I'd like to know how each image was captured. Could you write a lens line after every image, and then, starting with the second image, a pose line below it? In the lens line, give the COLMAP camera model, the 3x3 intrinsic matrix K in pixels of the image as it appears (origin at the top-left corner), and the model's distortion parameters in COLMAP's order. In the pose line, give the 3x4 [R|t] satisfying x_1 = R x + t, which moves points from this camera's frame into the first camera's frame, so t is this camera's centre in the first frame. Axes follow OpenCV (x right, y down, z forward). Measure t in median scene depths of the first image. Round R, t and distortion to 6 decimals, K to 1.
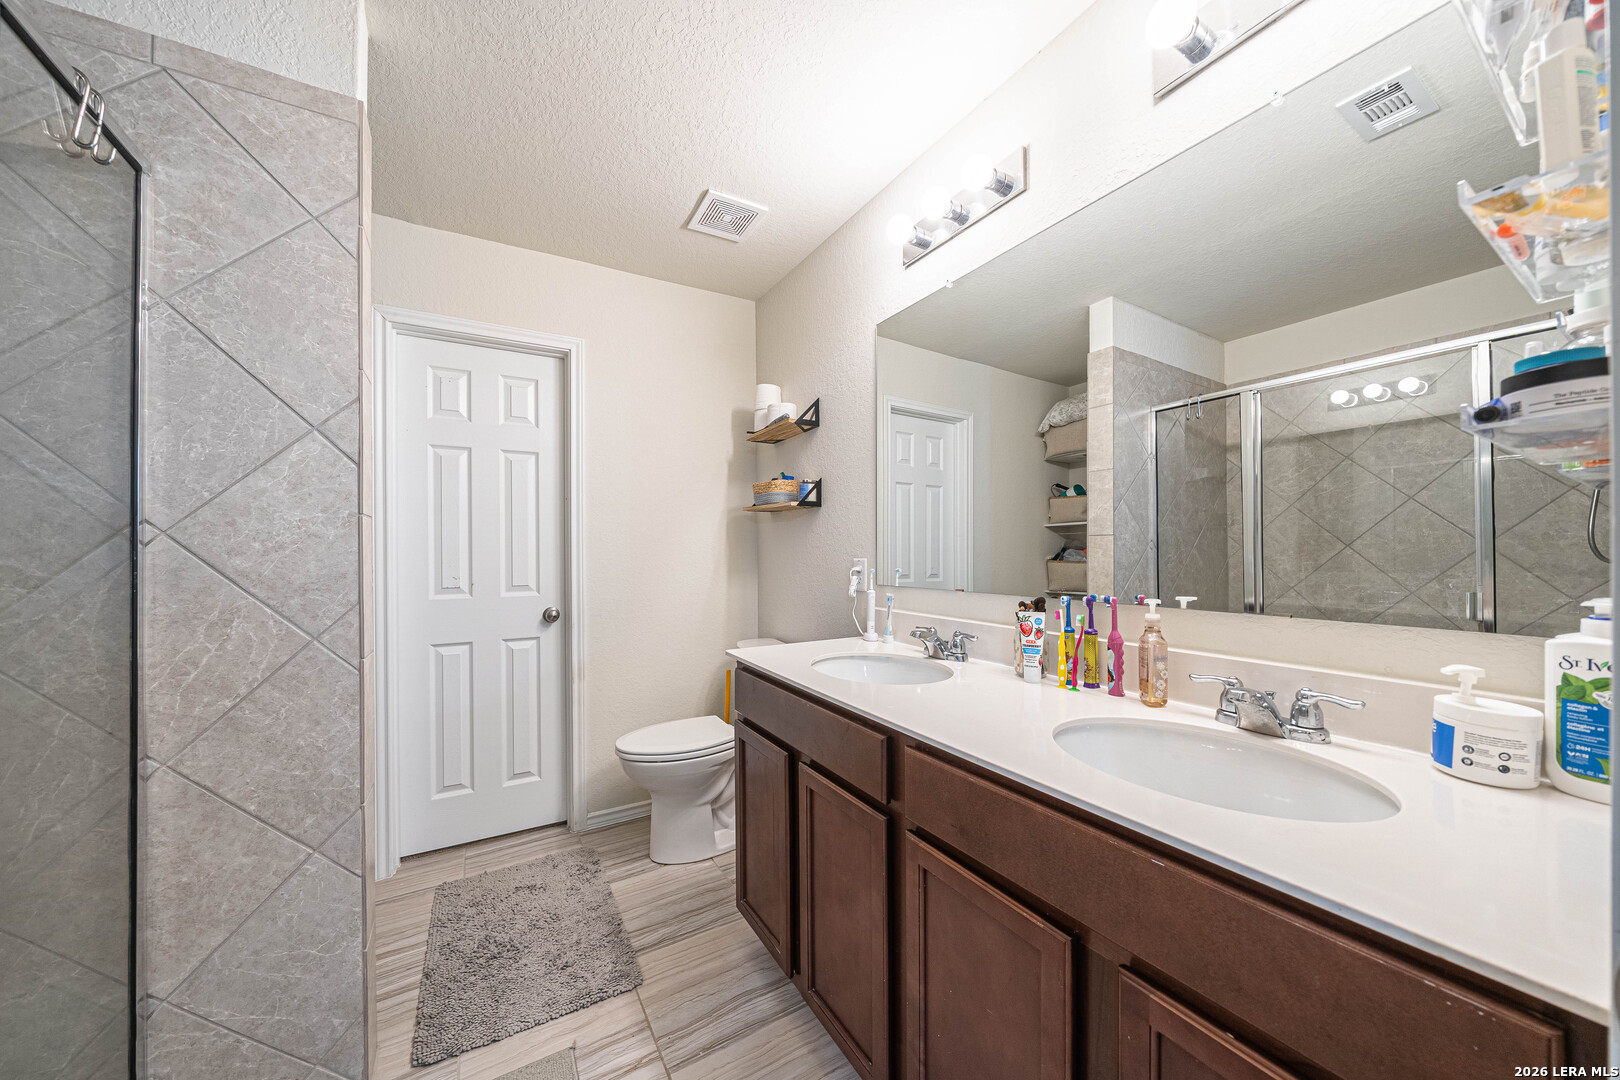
lens RADIAL K [[560.3, 0, 804.7], [0, 560.3, 545.1], [0, 0, 1]] dist [-0.008751, 0.000111]
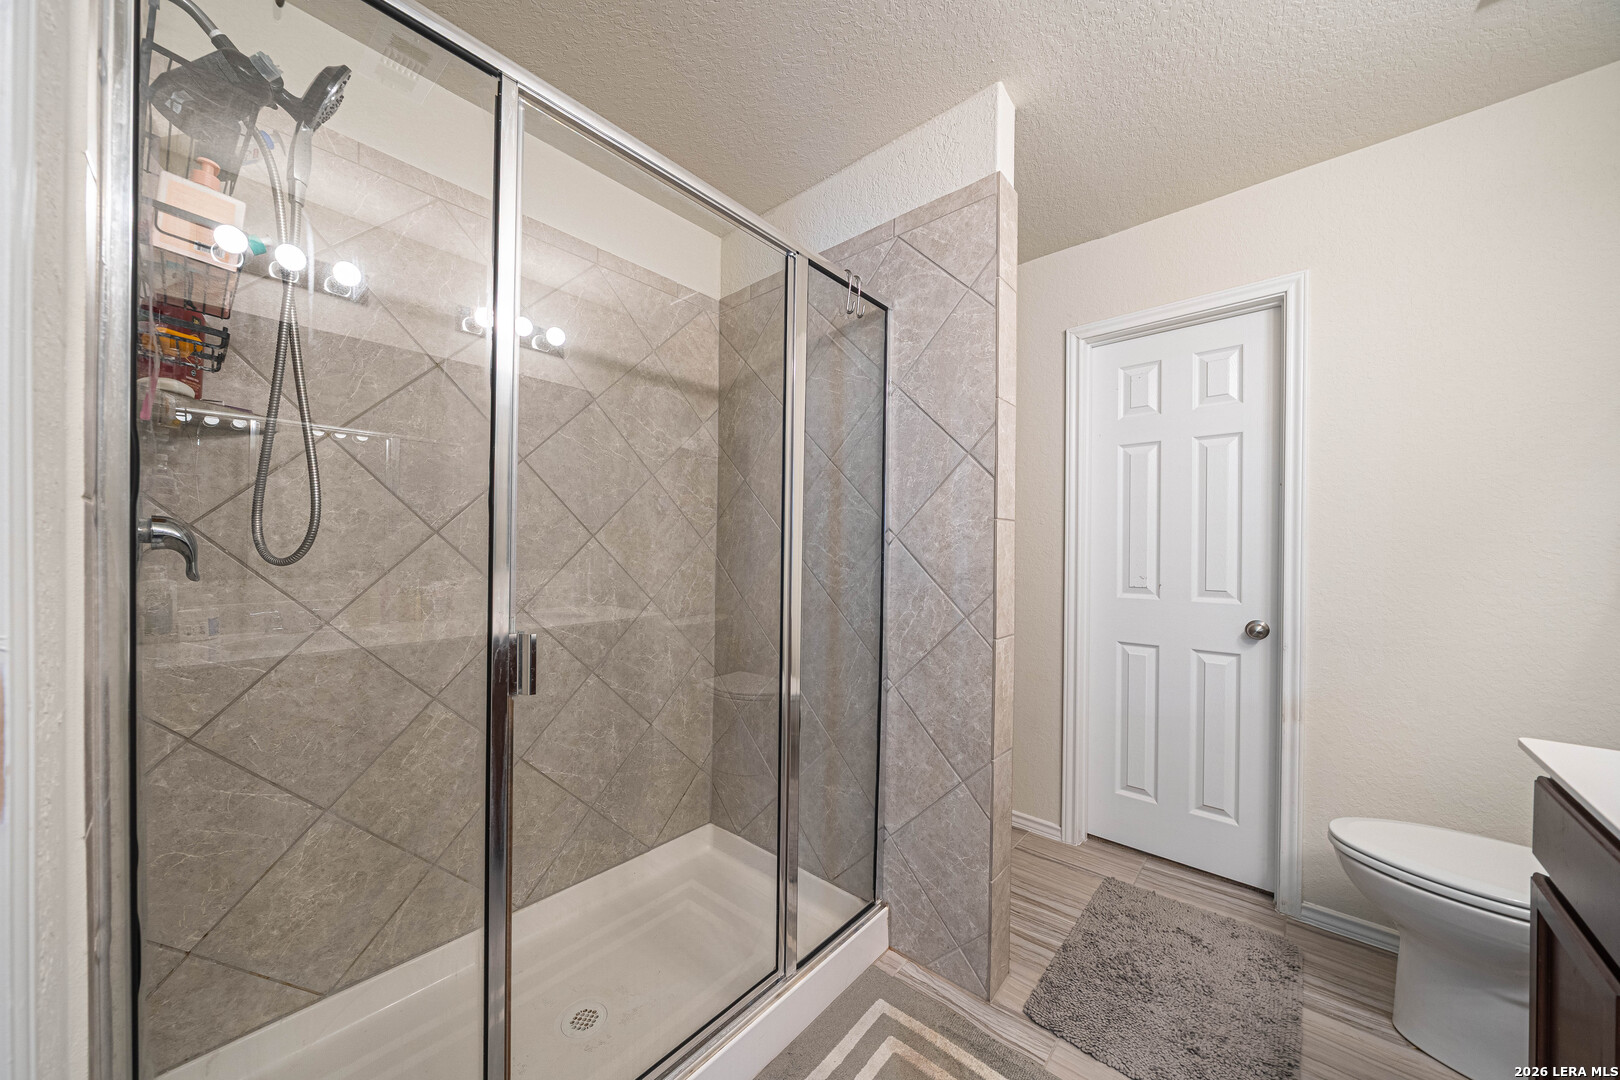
lens RADIAL K [[560.3, 0, 801.9], [0, 560.3, 546.2], [0, 0, 1]] dist [-0.008751, 0.000111]
pose [[0.290475, 0.003212, -0.956877, 0.217711], [0.001907, 0.999990, 0.003936, -0.001267], [0.956881, -0.002968, 0.290467, 0.233685]]
